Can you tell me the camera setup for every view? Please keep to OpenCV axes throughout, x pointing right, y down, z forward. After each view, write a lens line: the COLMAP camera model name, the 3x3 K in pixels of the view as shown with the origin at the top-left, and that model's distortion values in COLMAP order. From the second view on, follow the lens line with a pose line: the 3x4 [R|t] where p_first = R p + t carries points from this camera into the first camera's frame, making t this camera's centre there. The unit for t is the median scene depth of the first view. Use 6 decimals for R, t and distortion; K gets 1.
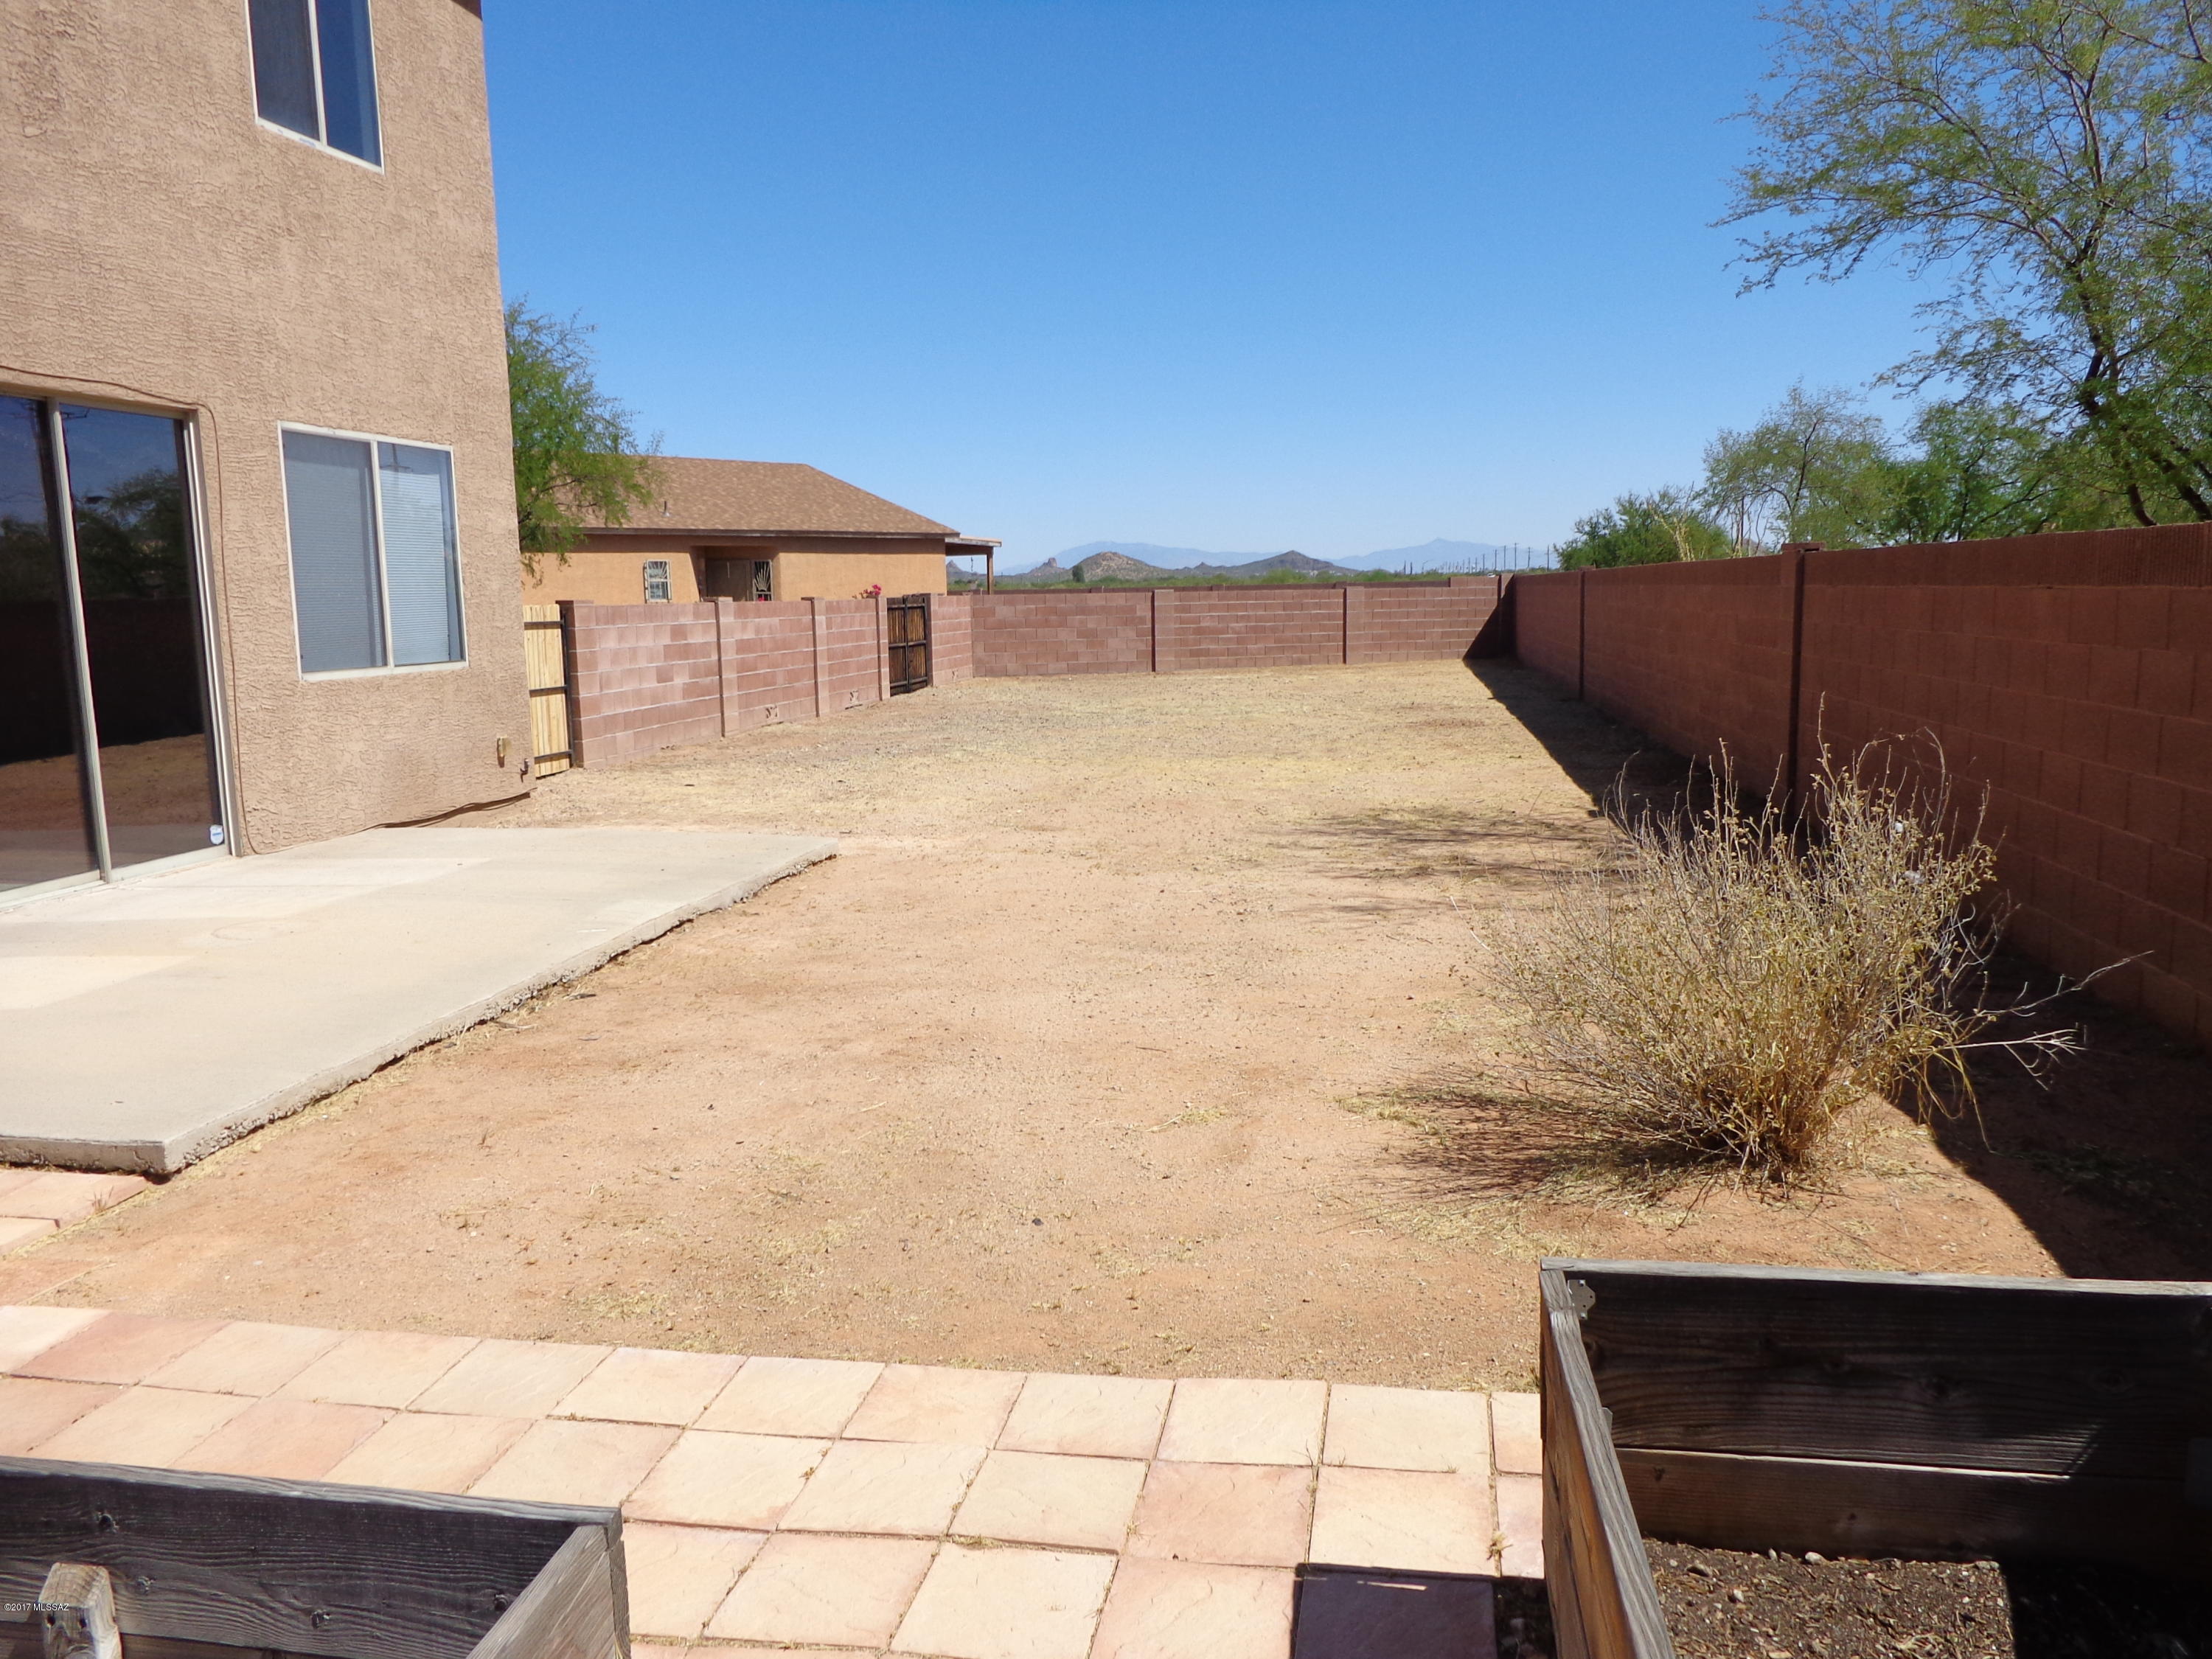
lens RADIAL K [[1634.6, 0, 1116.1], [0, 1634.6, 831.5], [0, 0, 1]] dist [-0.003125, -0.002069]
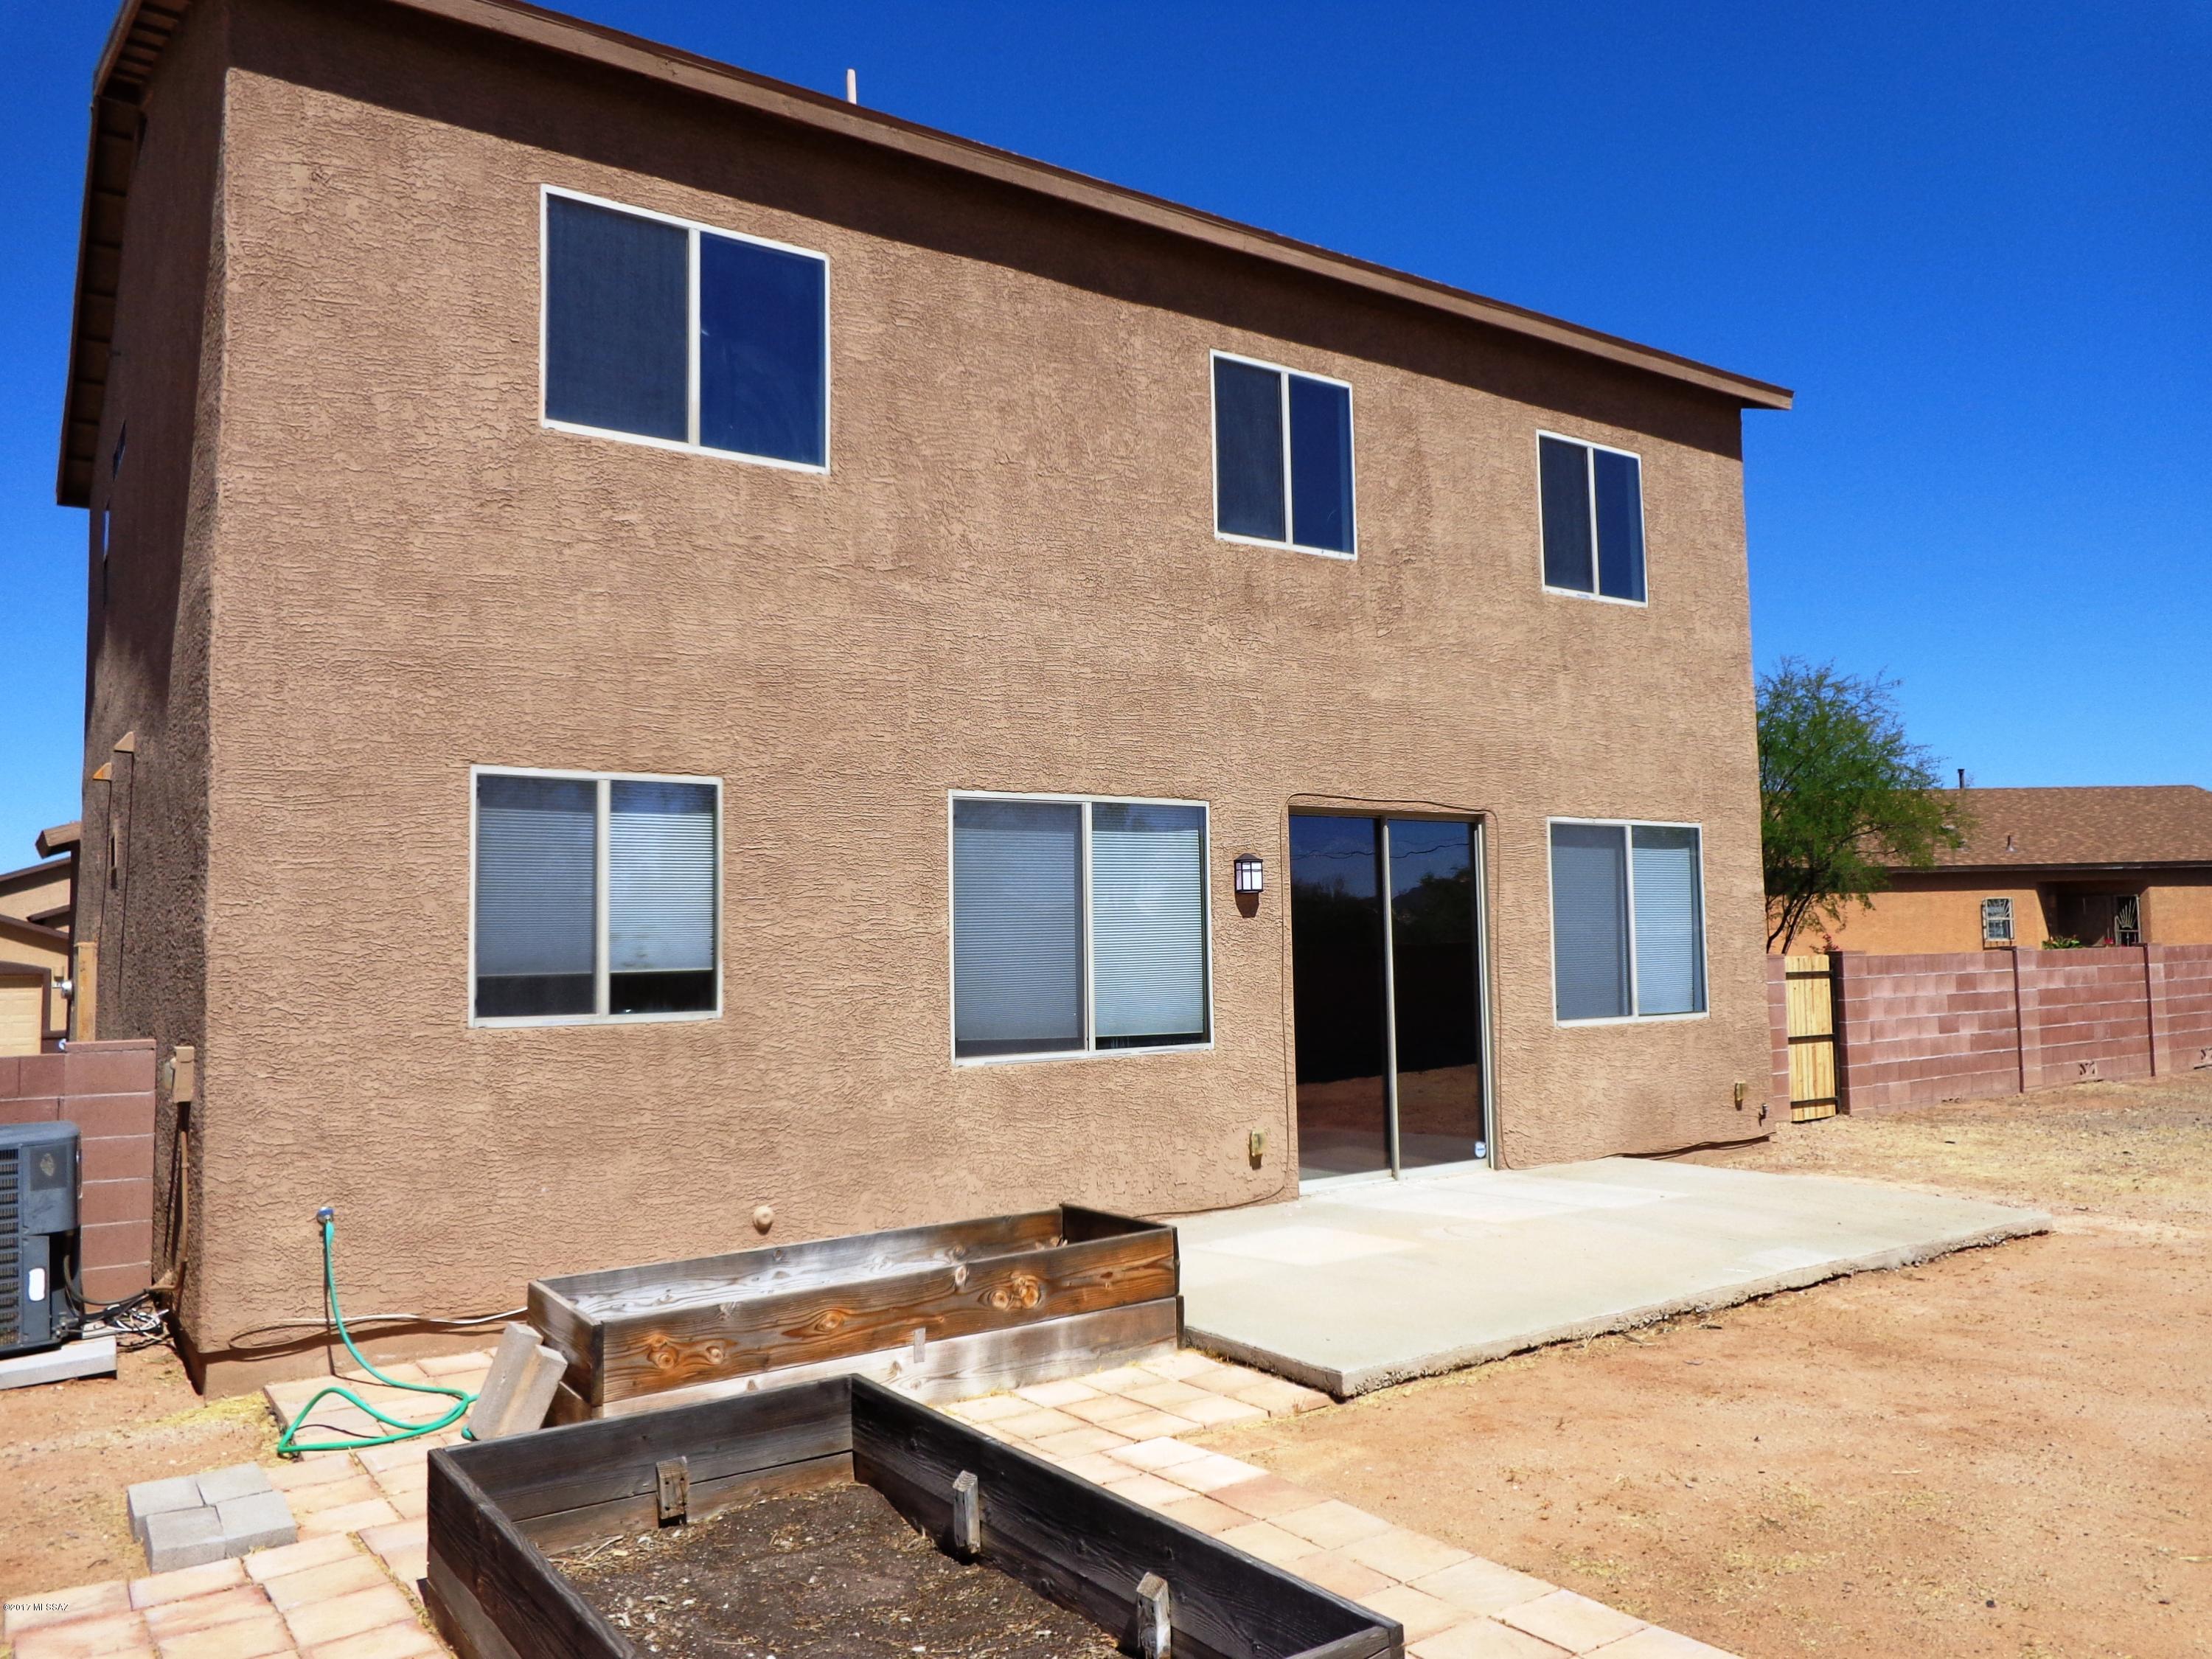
lens RADIAL K [[1634.6, 0, 1116.1], [0, 1634.6, 831.5], [0, 0, 1]] dist [-0.003125, -0.002069]
pose [[0.703872, -0.044470, -0.708934, 0.137478], [-0.098028, 0.982408, -0.158953, -0.010729], [0.703531, 0.181378, 0.687129, -0.083955]]
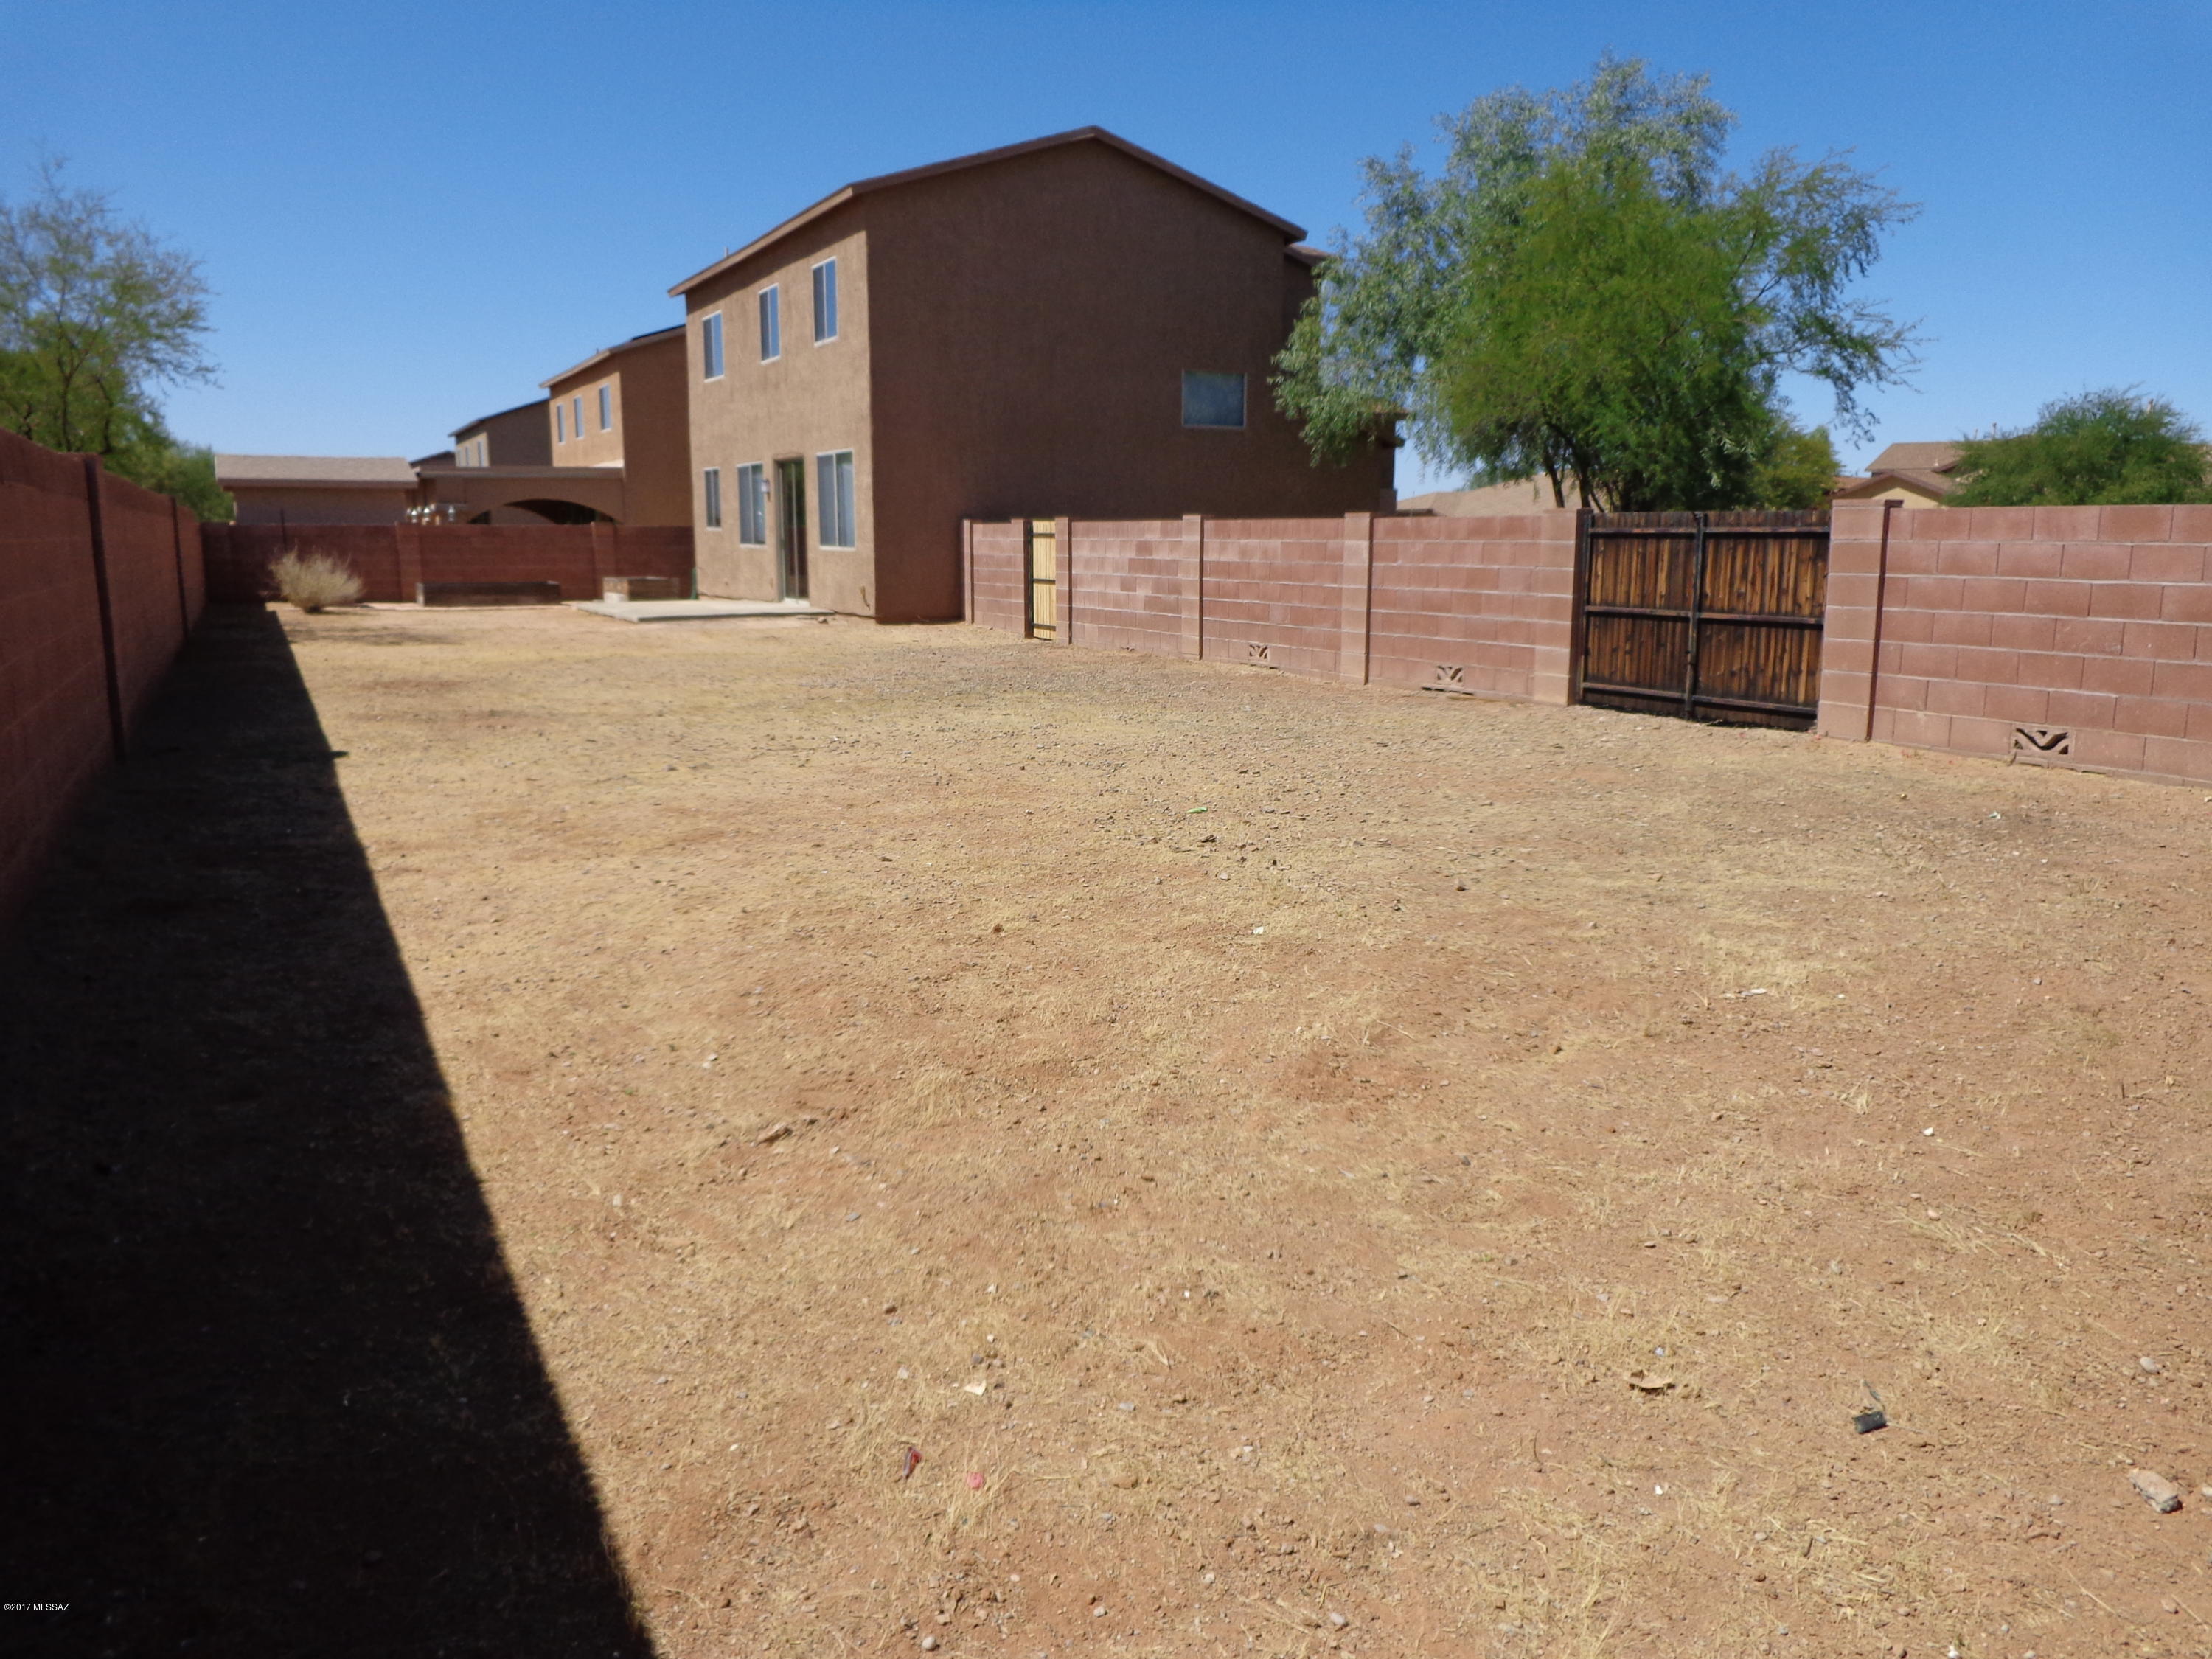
lens RADIAL K [[1634.6, 0, 1116.1], [0, 1634.6, 831.5], [0, 0, 1]] dist [-0.003125, -0.002069]
pose [[-0.797748, 0.126562, -0.589559, 0.813040], [-0.072902, 0.950310, 0.302650, -0.532323], [0.598568, 0.284418, -0.748881, 3.655355]]
